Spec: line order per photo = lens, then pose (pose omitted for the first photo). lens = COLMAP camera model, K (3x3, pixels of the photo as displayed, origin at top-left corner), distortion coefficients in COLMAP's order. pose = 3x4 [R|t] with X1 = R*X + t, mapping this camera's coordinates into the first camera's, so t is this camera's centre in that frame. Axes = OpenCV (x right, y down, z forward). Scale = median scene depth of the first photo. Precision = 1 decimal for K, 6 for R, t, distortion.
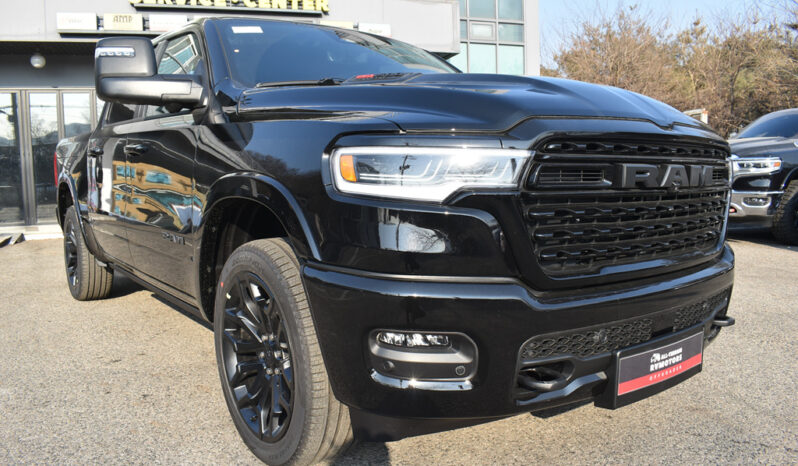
lens RADIAL K [[588.7, 0, 399.0], [0, 588.7, 233.0], [0, 0, 1]] dist [-0.071810, 0.003380]
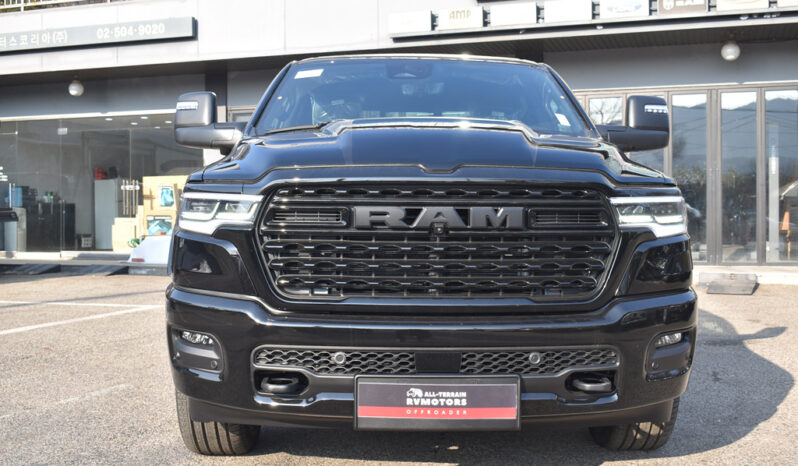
lens RADIAL K [[843.1, 0, 399.0], [0, 843.1, 233.0], [0, 0, 1]] dist [0.009440, 0.008138]
pose [[0.835079, 0.030191, -0.549301, 1.322498], [-0.067704, 0.996543, -0.048155, 0.006266], [0.545949, 0.077403, 0.834236, -0.315395]]
